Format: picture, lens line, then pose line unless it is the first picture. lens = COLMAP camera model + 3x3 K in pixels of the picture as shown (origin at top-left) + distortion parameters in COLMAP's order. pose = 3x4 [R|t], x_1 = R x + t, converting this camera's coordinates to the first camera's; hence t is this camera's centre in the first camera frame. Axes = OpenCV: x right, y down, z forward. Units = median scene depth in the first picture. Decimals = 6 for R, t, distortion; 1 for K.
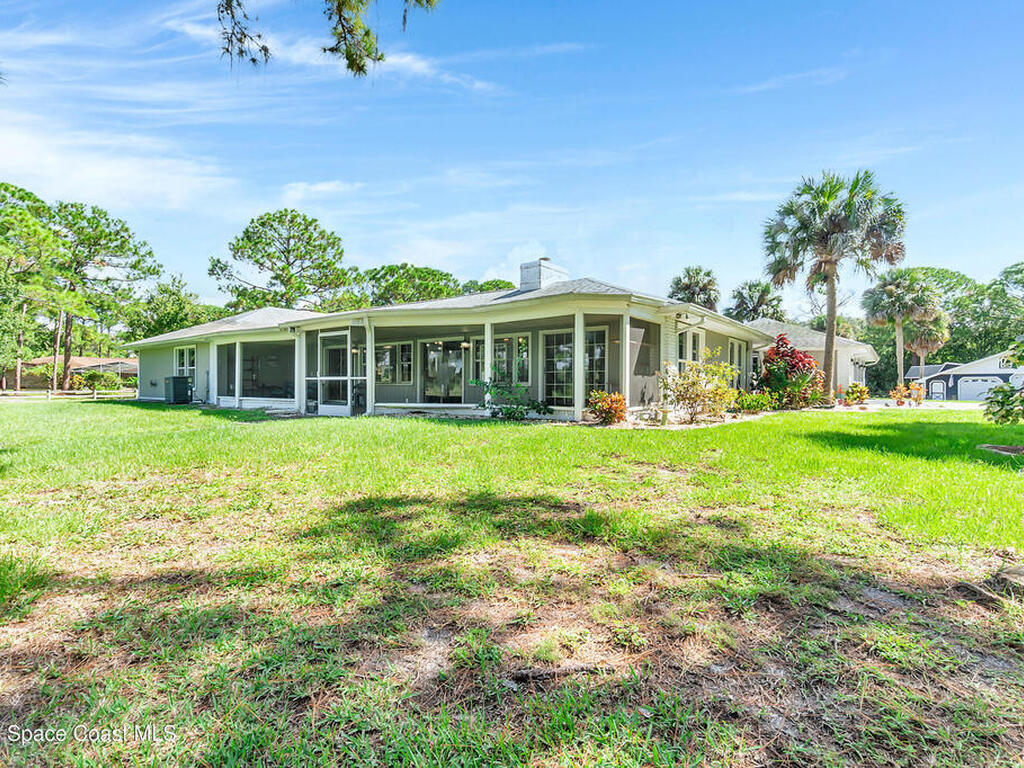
lens RADIAL K [[521.4, 0, 512.0], [0, 521.4, 384.0], [0, 0, 1]] dist [-0.003730, -0.000752]
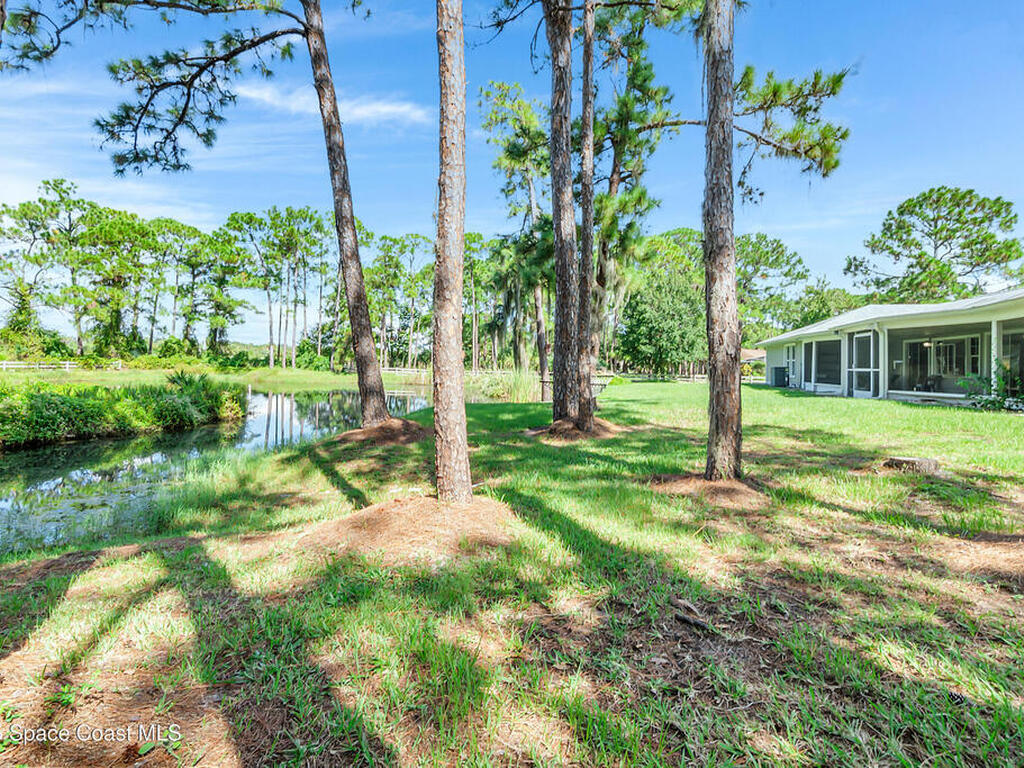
lens RADIAL K [[521.4, 0, 512.0], [0, 521.4, 384.0], [0, 0, 1]] dist [-0.003730, -0.000752]
pose [[0.417073, 0.039258, -0.908025, 0.308747], [-0.021995, 0.999210, 0.033098, 0.000273], [0.908607, 0.006168, 0.417607, -0.209730]]
